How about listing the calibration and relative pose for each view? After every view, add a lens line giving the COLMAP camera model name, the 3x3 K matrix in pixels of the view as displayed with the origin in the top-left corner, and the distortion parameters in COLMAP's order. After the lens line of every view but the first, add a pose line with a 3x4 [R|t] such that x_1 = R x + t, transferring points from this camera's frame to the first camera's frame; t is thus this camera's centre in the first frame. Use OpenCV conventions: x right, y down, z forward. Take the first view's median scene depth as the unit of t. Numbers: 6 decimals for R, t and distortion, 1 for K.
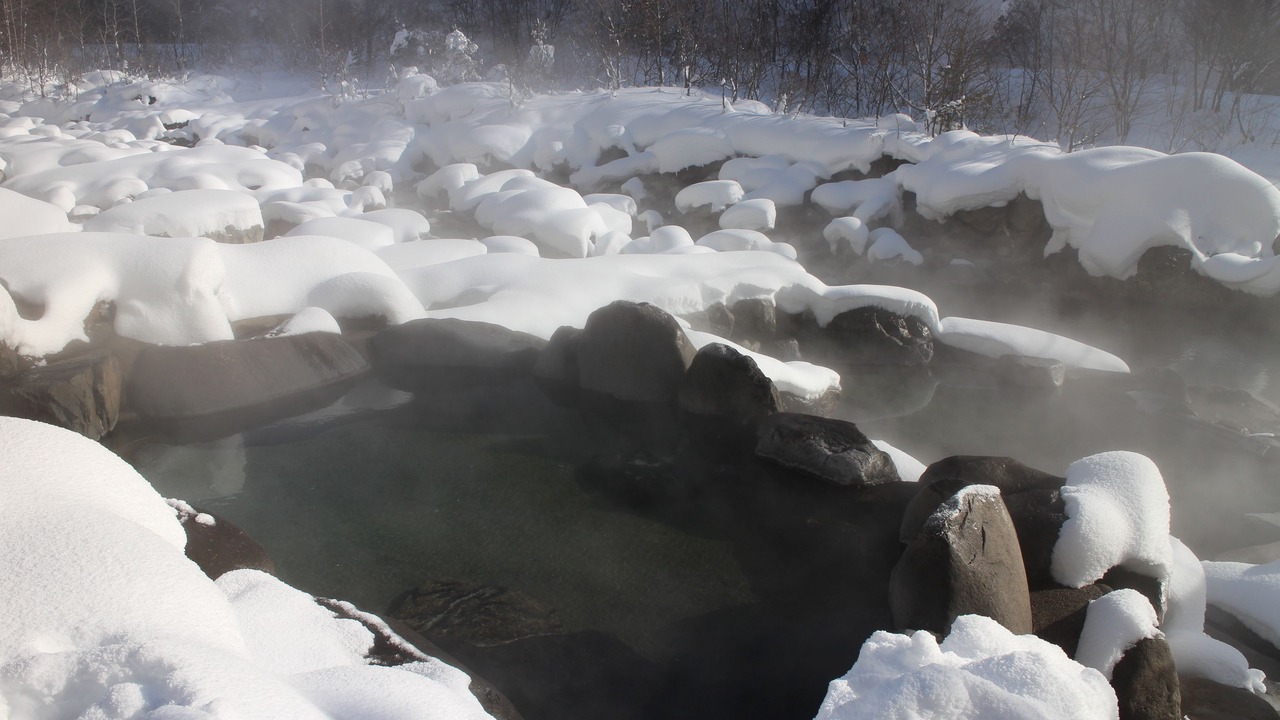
lens RADIAL K [[1048.5, 0, 649.7], [0, 1048.5, 372.2], [0, 0, 1]] dist [-0.163926, 0.127007]
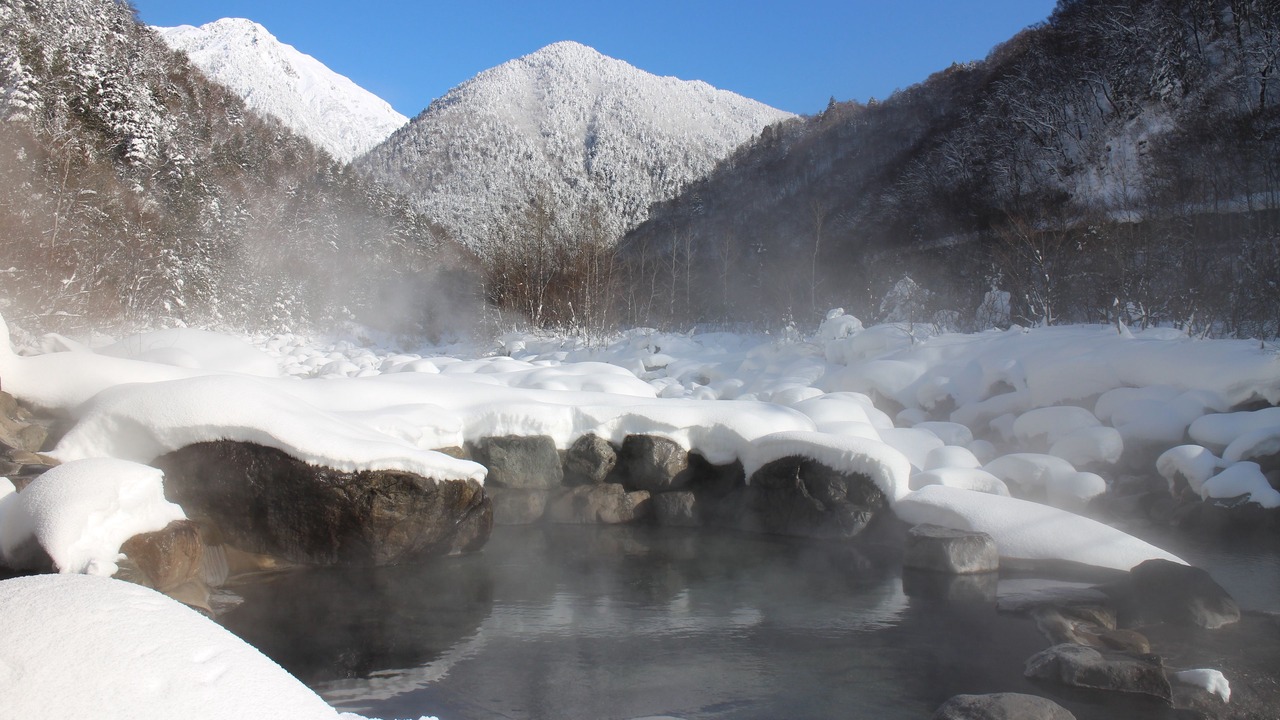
lens RADIAL K [[1048.5, 0, 633.5], [0, 1048.5, 353.9], [0, 0, 1]] dist [-0.163926, 0.127007]
pose [[0.817088, -0.000953, -0.576512, 0.193267], [-0.171100, 0.954542, -0.244077, 0.022553], [0.550538, 0.298074, 0.779782, 0.134858]]
